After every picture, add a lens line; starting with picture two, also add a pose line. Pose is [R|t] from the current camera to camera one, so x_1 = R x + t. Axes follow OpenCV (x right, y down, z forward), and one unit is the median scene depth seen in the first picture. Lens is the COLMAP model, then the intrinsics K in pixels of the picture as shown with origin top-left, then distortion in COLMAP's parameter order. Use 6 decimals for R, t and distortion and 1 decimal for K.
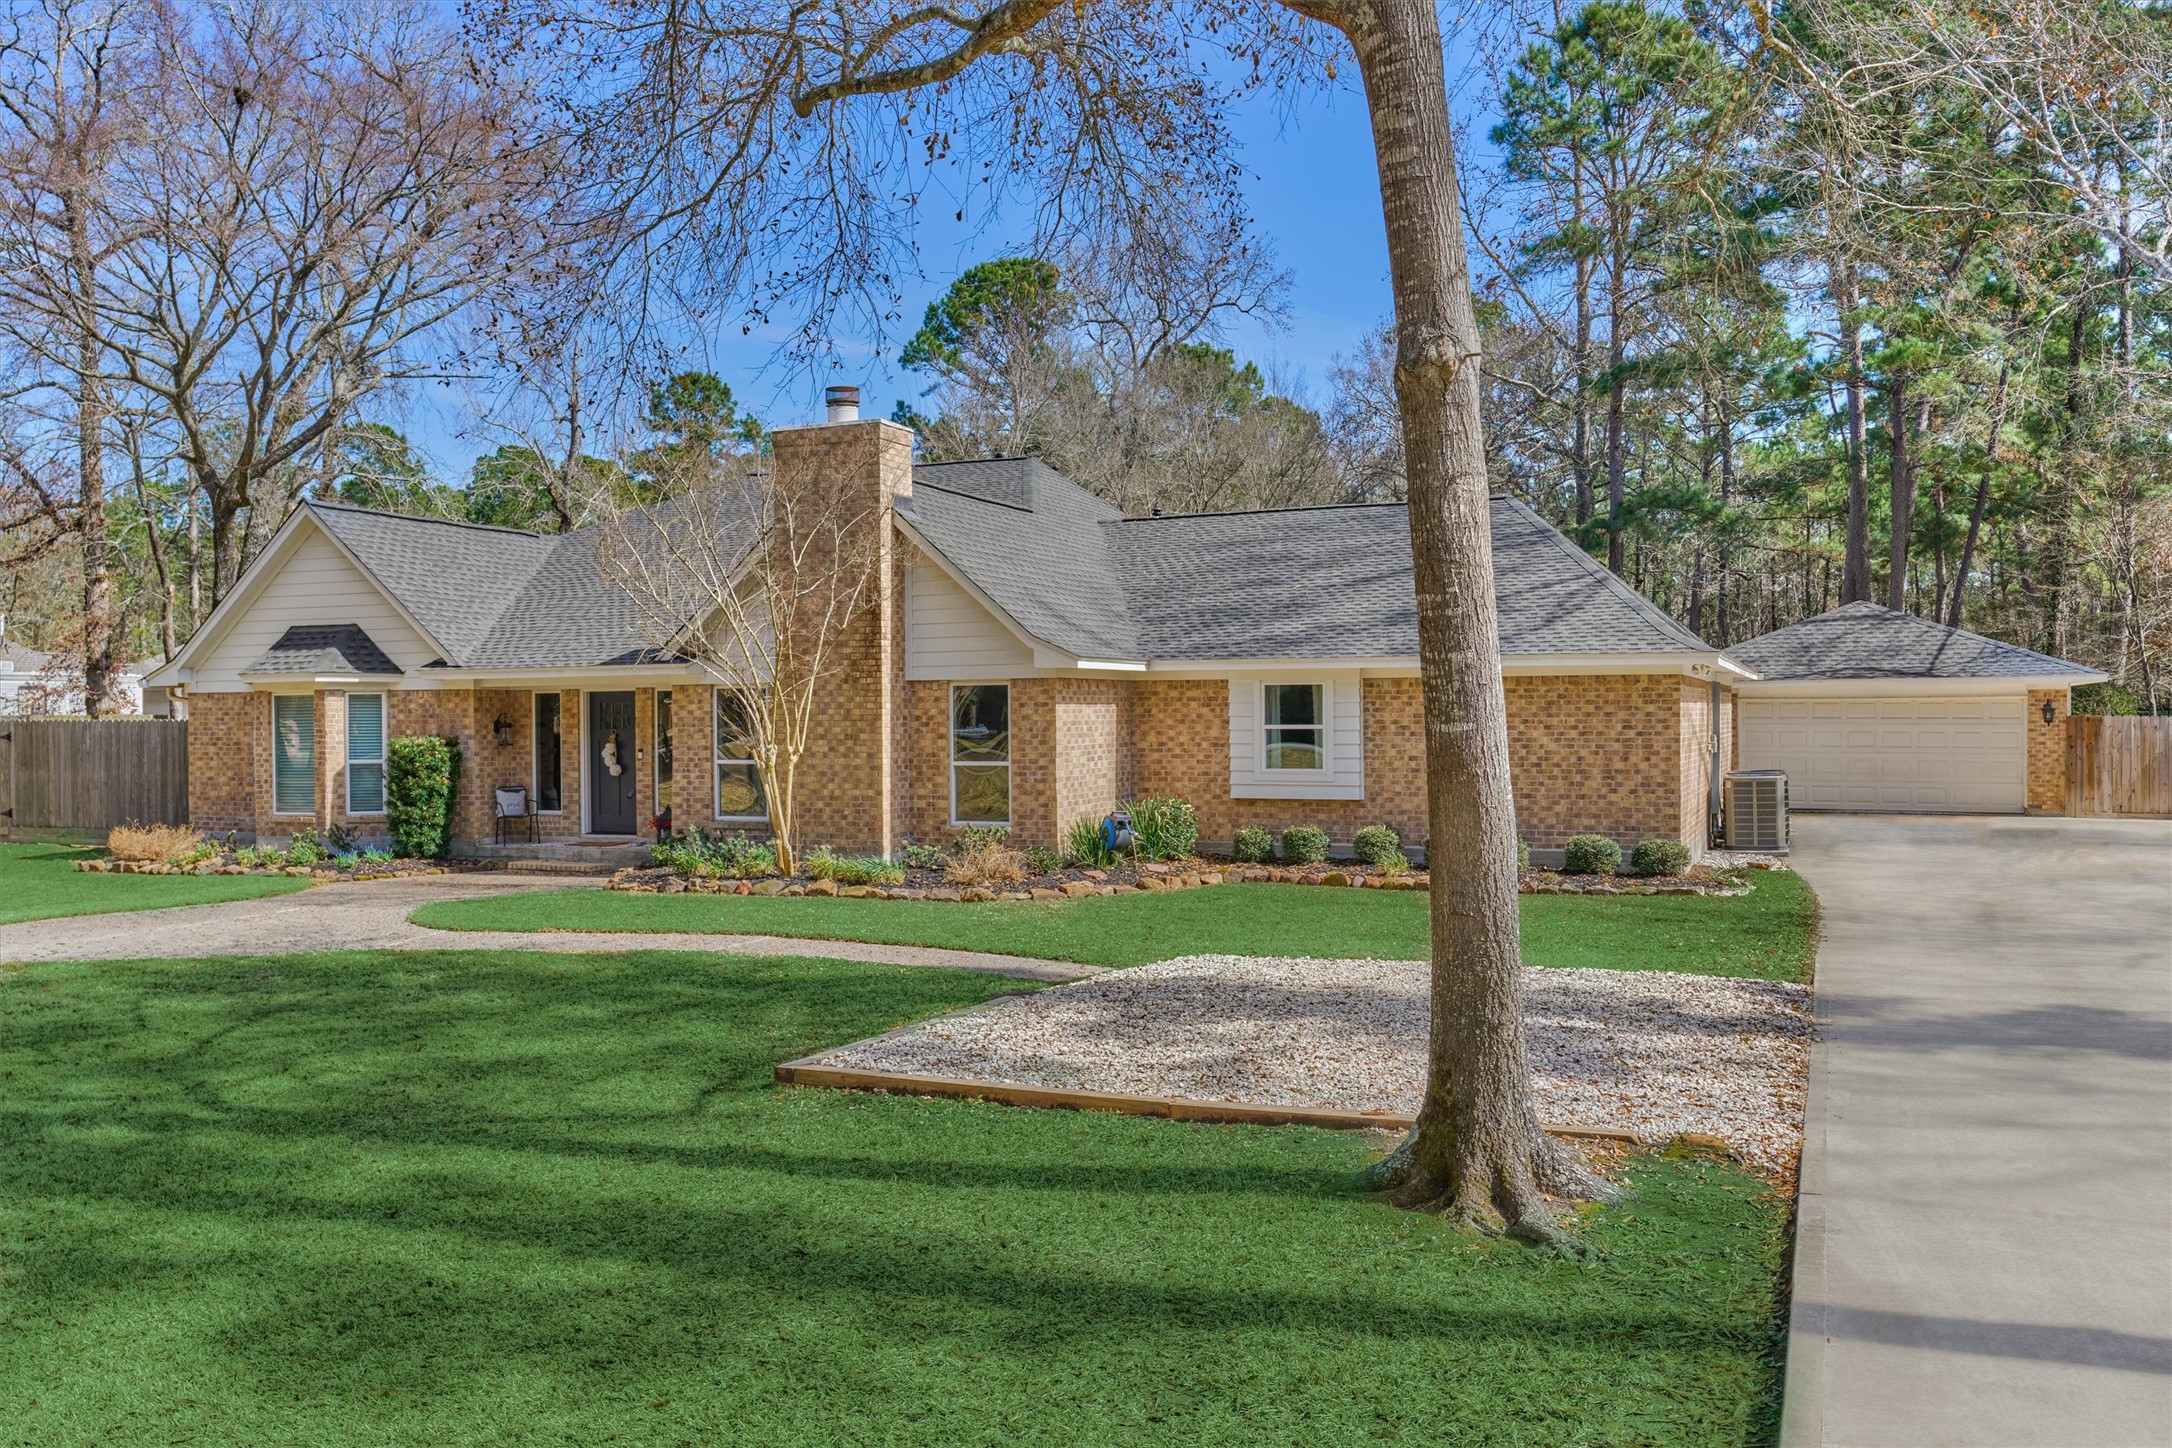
lens RADIAL K [[952.9, 0, 1086.0], [0, 952.9, 724.0], [0, 0, 1]] dist [-0.003796, 0.000578]
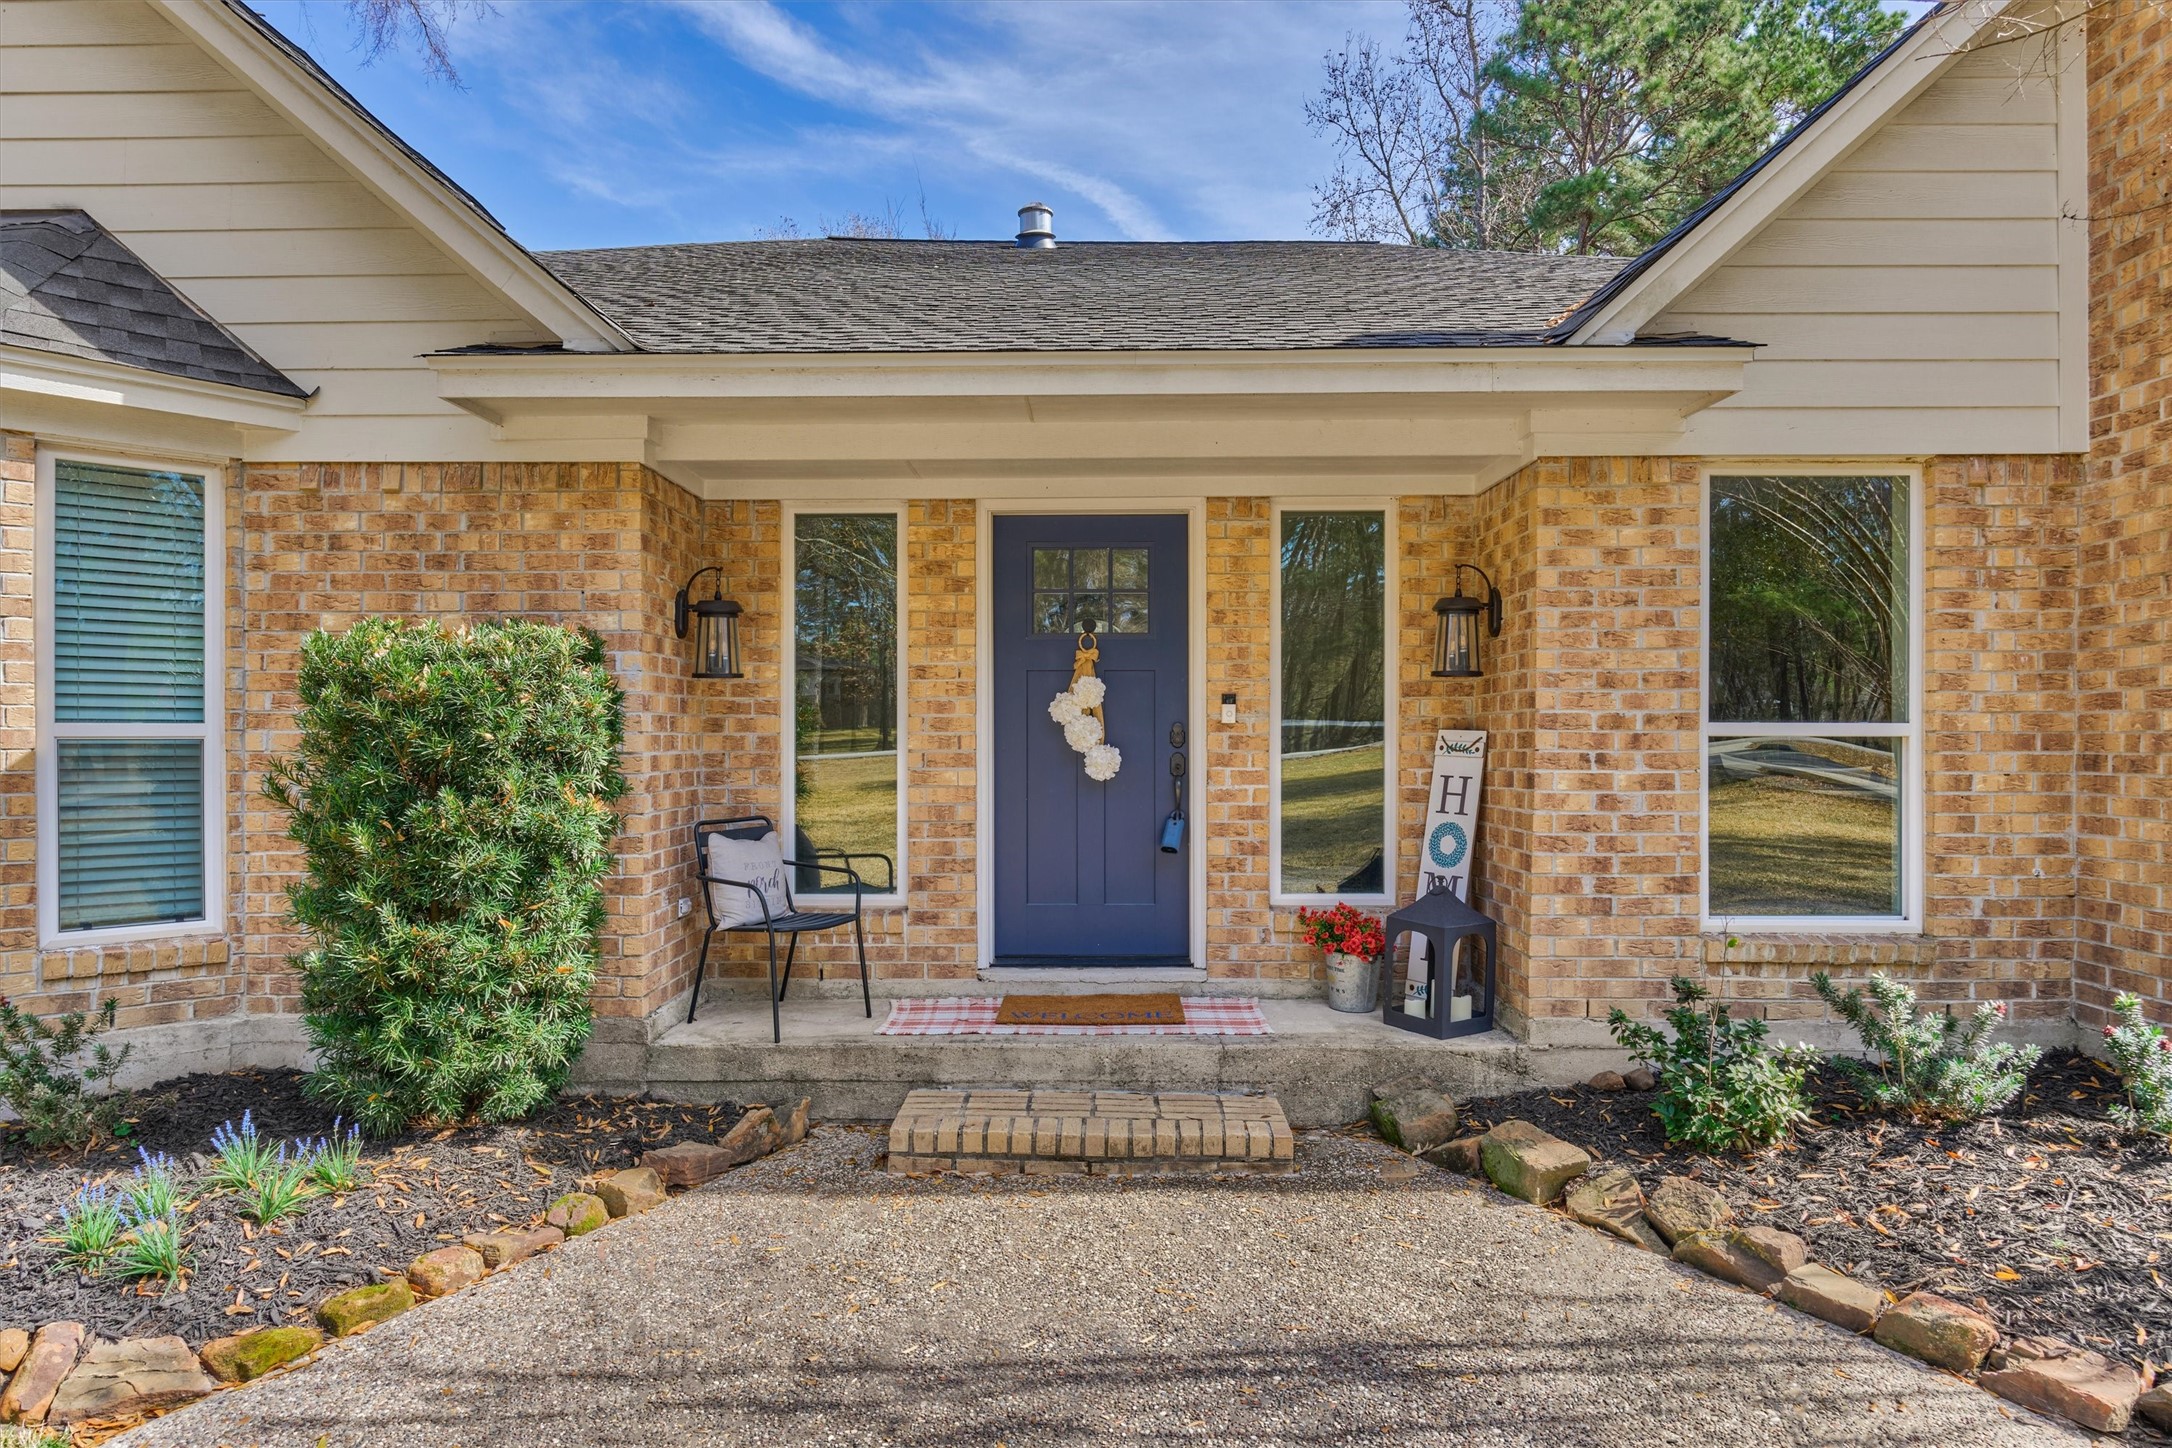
lens RADIAL K [[952.9, 0, 1086.0], [0, 952.9, 724.0], [0, 0, 1]] dist [-0.003796, 0.000578]
pose [[0.967145, 0.007744, 0.254106, -0.582269], [-0.008252, 0.999966, 0.000934, 0.035752], [-0.254090, -0.003000, 0.967176, 0.697692]]
